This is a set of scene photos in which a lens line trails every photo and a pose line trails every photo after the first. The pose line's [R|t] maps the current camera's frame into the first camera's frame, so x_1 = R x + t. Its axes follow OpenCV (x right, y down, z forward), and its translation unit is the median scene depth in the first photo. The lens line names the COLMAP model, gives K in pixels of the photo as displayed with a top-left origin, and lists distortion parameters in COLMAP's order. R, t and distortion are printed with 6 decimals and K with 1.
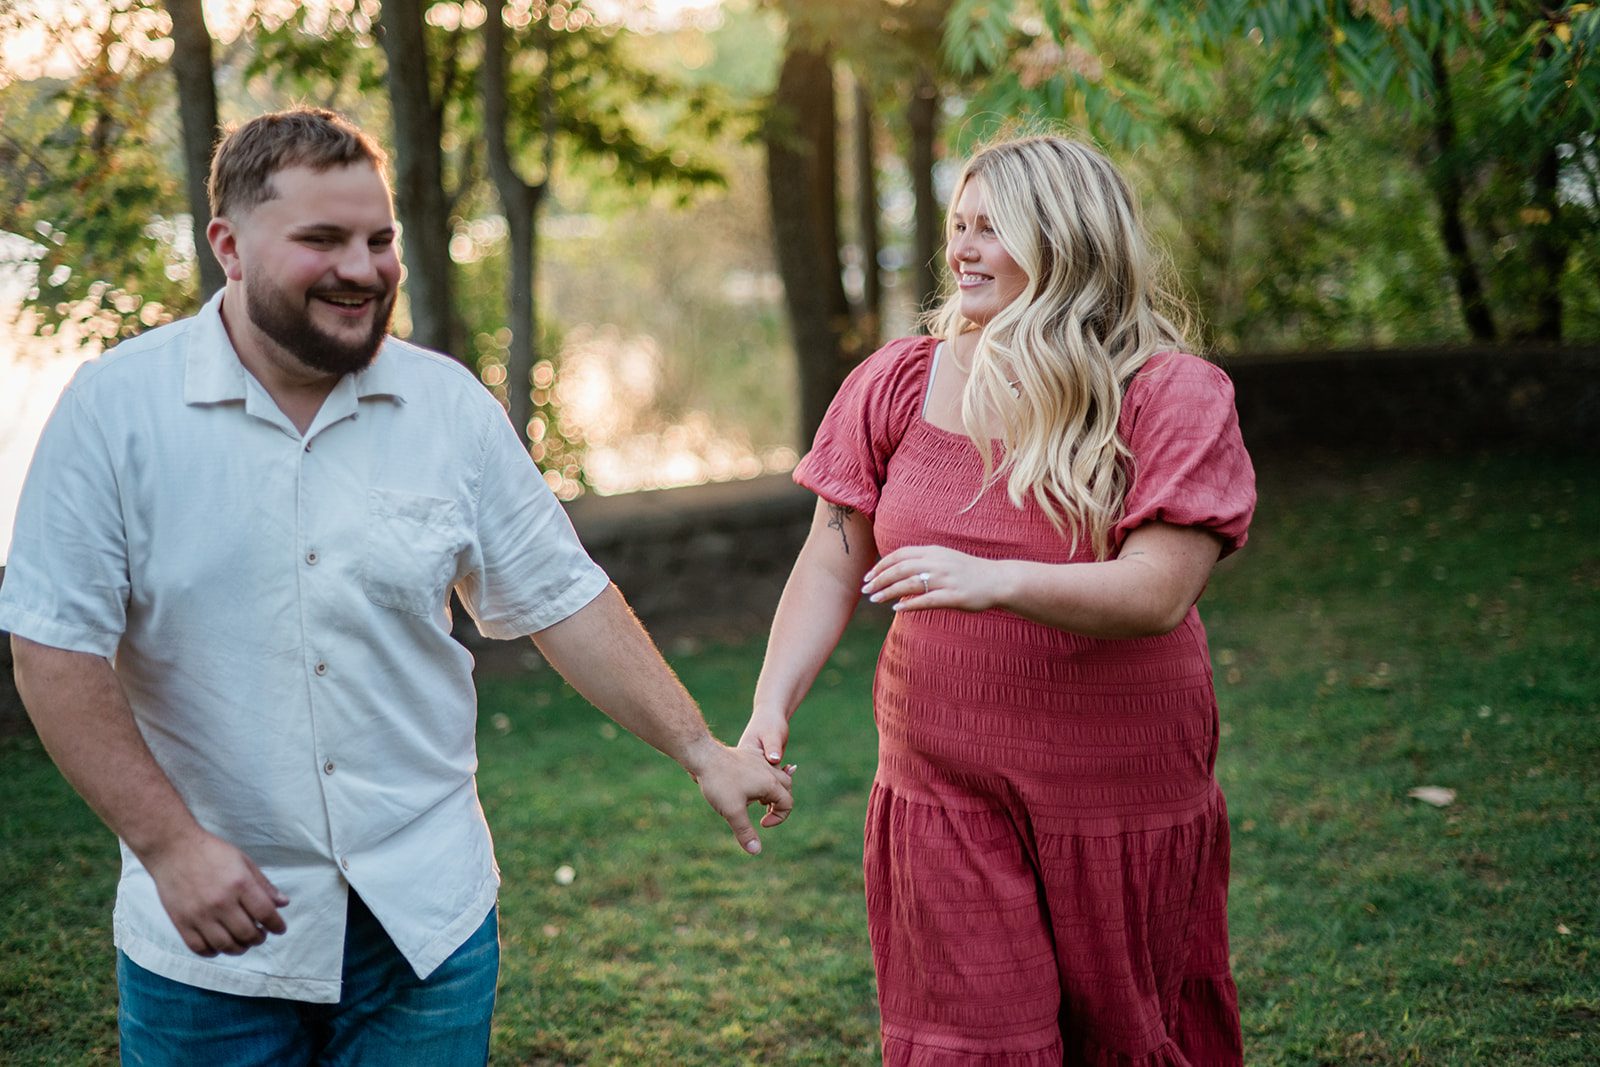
lens RADIAL K [[2417.9, 0, 799.2], [0, 2417.9, 533.3], [0, 0, 1]] dist [0.034497, 0.000000]
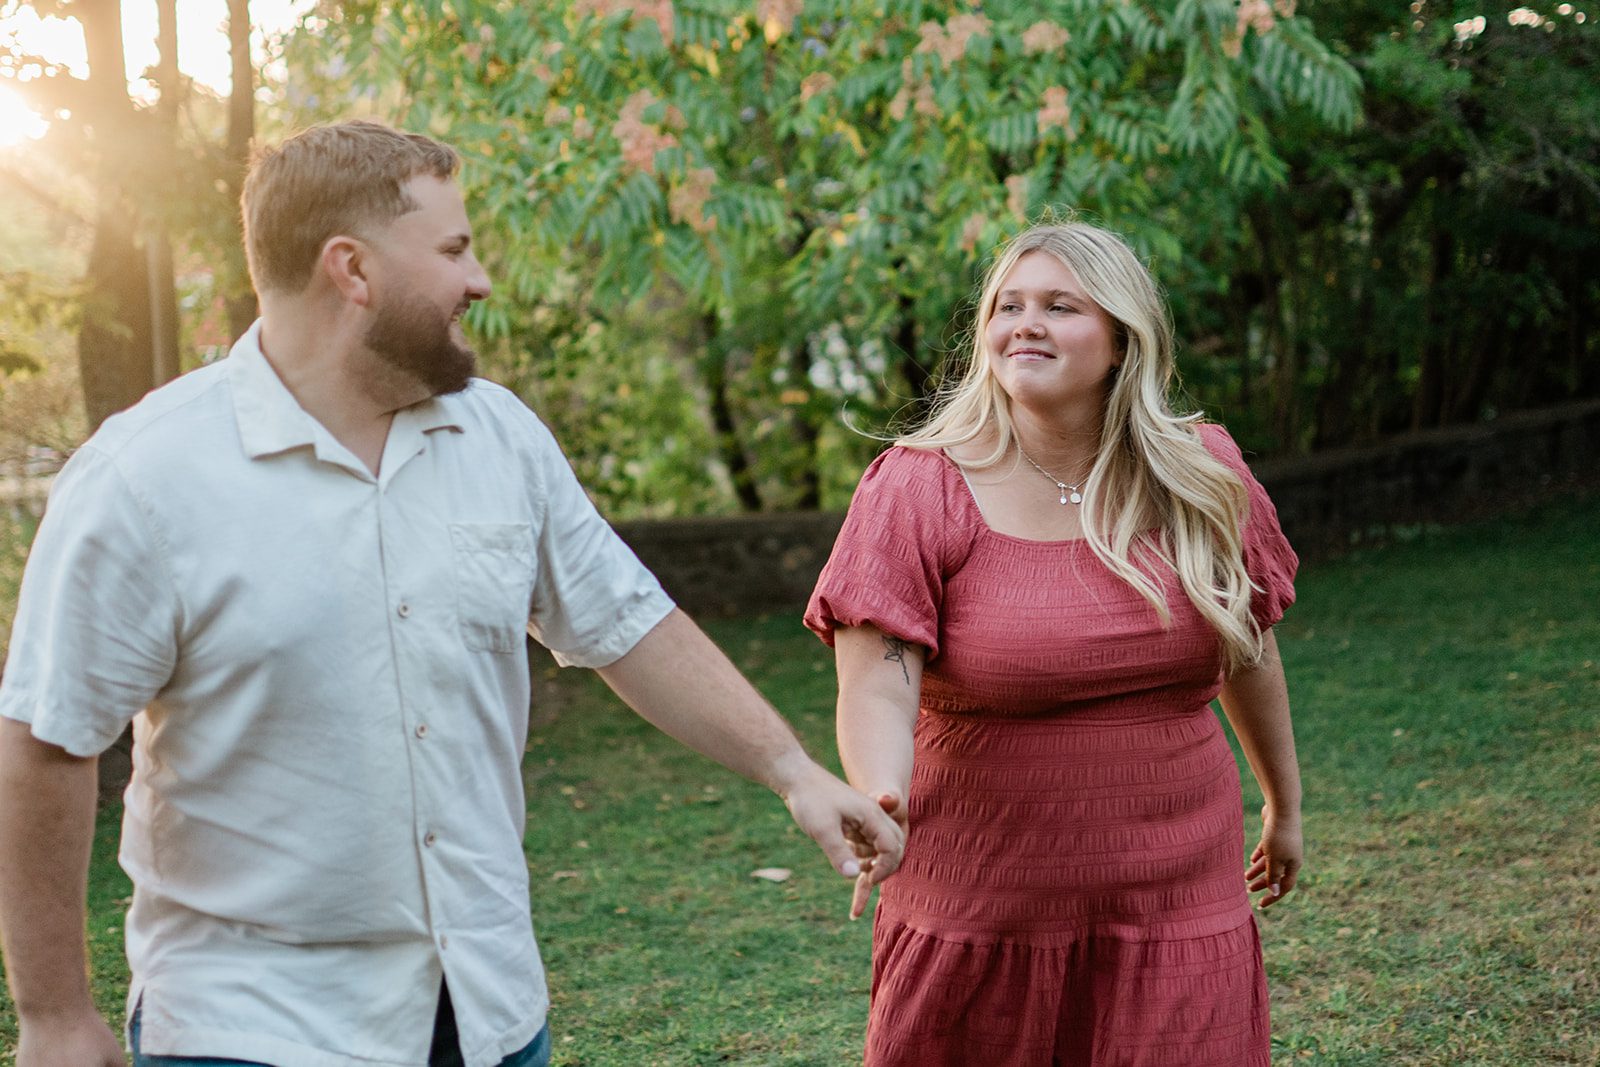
lens RADIAL K [[2417.9, 0, 800.1], [0, 2417.9, 533.5], [0, 0, 1]] dist [0.034497, 0.000000]
pose [[0.955547, -0.023295, 0.293915, -0.069945], [0.045602, 0.996555, -0.069271, 0.025117], [-0.291289, 0.079595, 0.953318, -0.146583]]
